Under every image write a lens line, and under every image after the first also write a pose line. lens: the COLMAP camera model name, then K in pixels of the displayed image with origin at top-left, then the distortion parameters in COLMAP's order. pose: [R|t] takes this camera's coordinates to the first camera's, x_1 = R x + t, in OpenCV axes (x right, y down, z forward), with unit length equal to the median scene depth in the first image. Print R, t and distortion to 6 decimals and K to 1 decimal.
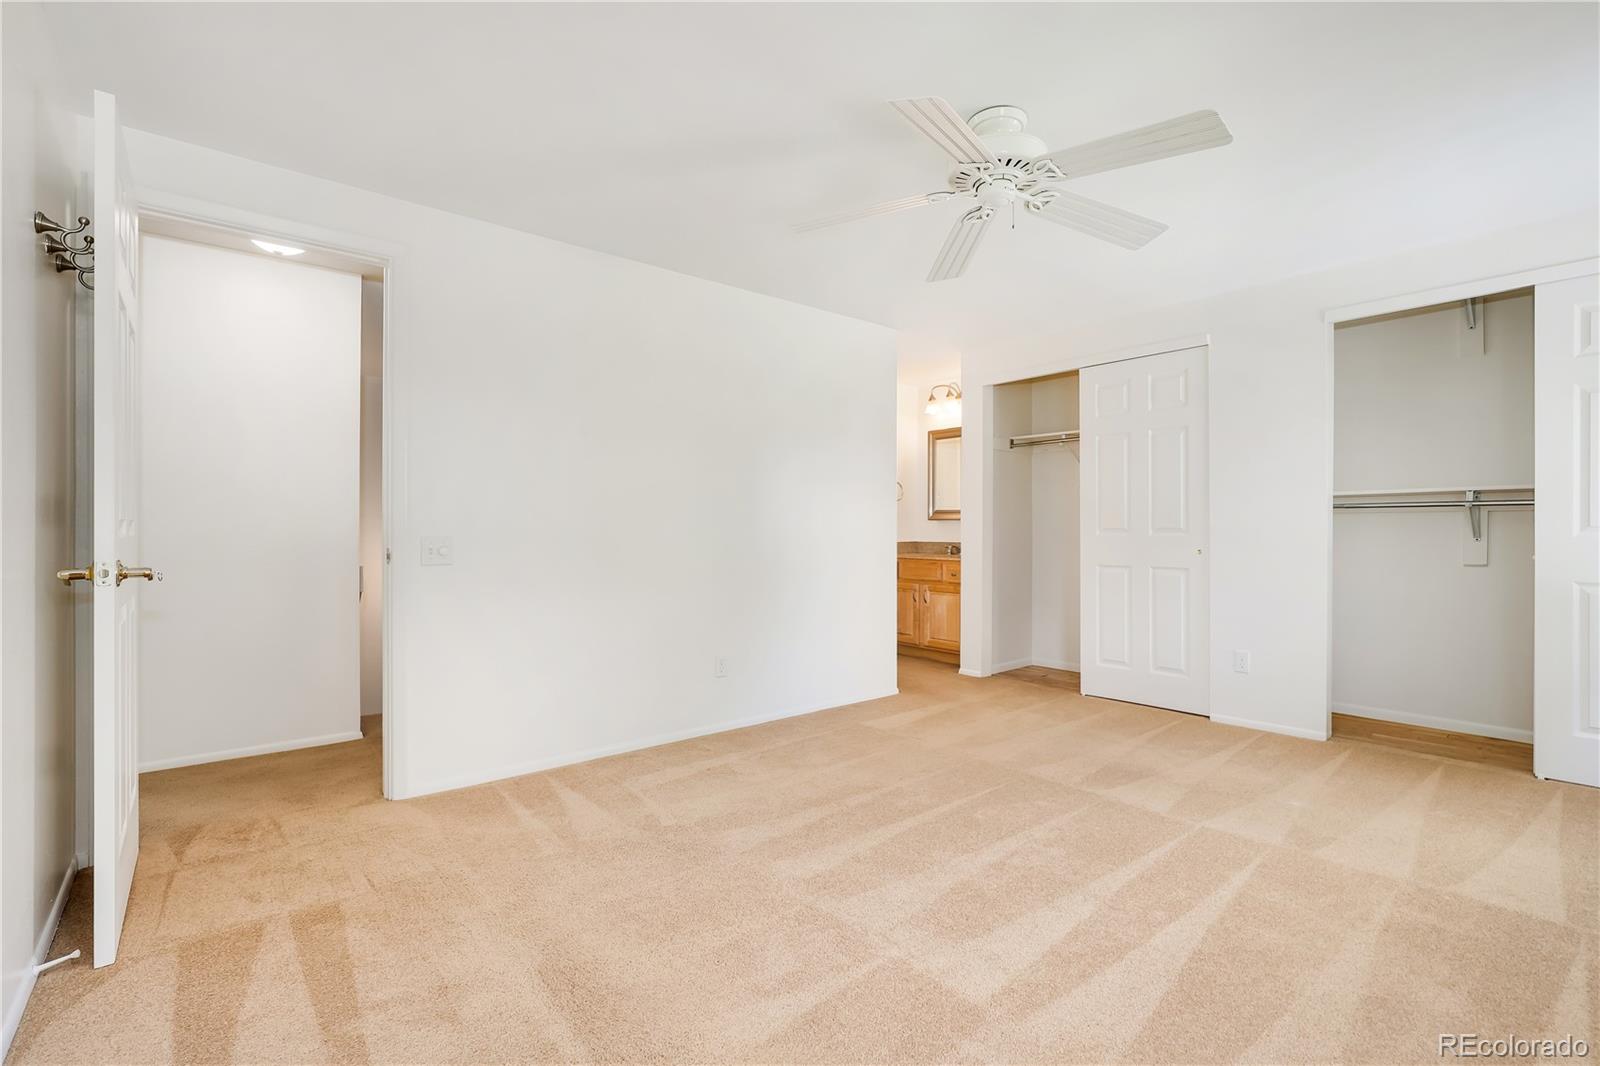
lens RADIAL K [[739.9, 0, 796.8], [0, 739.9, 530.9], [0, 0, 1]] dist [-0.027169, 0.004255]
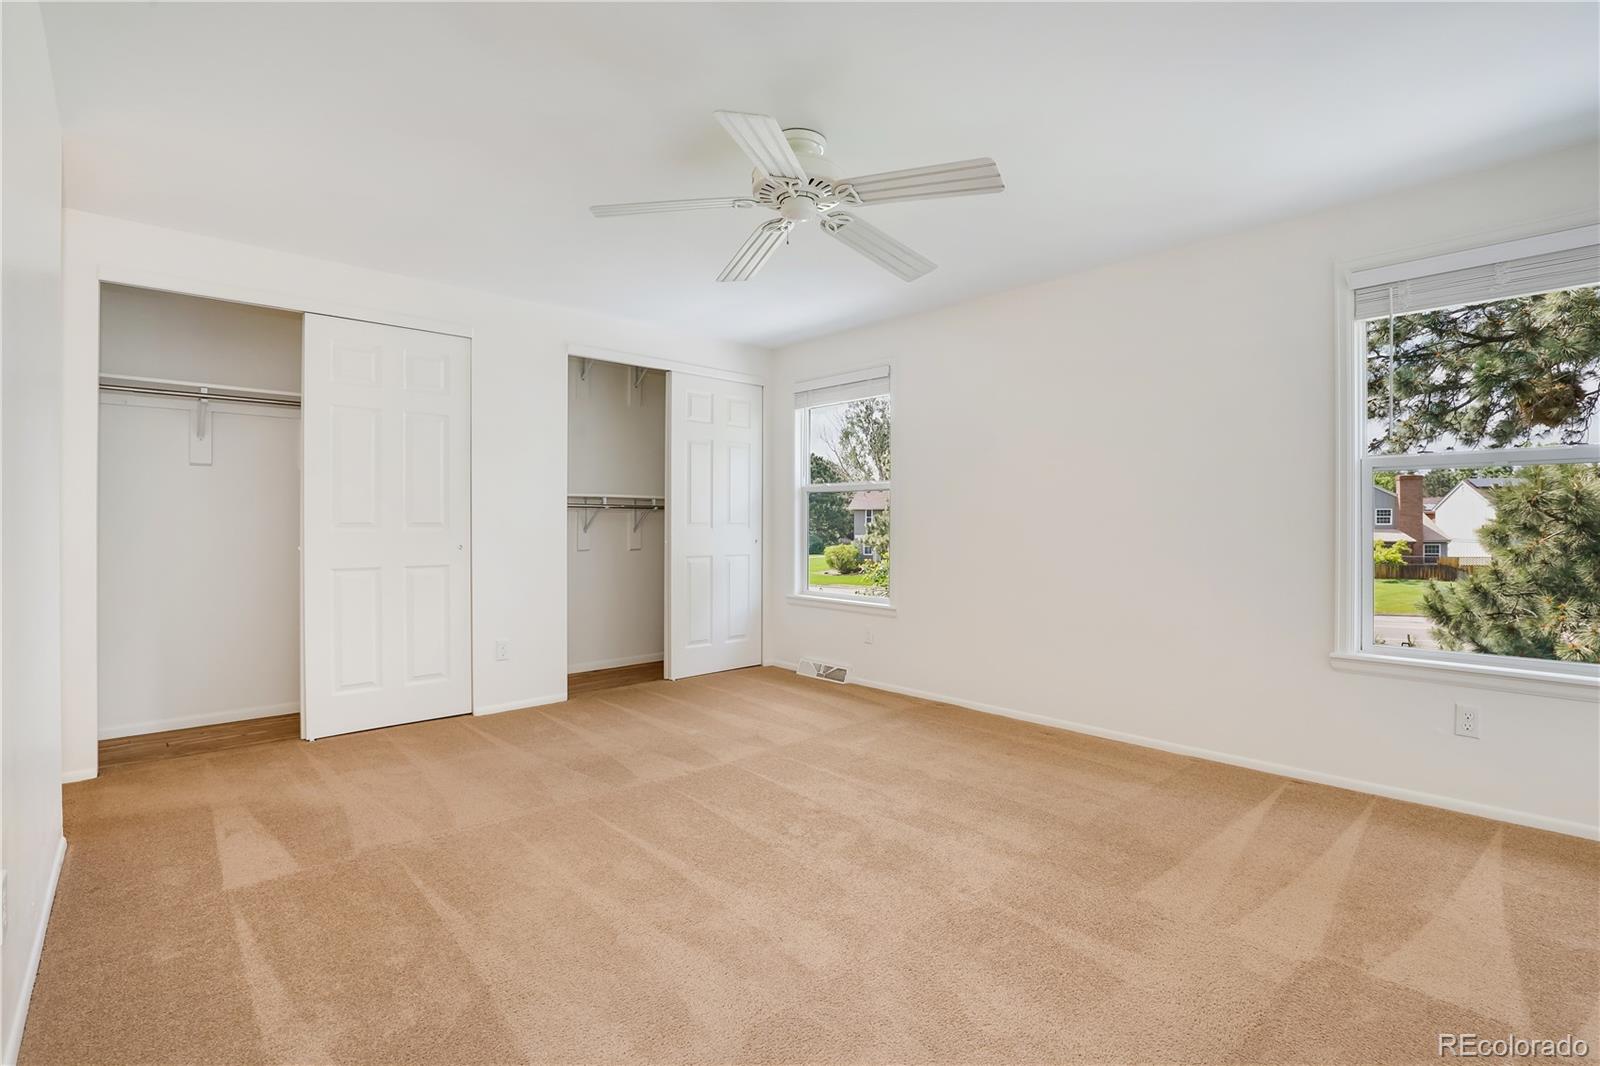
lens RADIAL K [[739.9, 0, 801.4], [0, 739.9, 504.1], [0, 0, 1]] dist [-0.027169, 0.004255]
pose [[-0.065381, 0.032450, 0.997333, -0.503408], [0.002660, 0.999473, -0.032346, 0.005172], [-0.997857, 0.000539, -0.065433, 0.675686]]
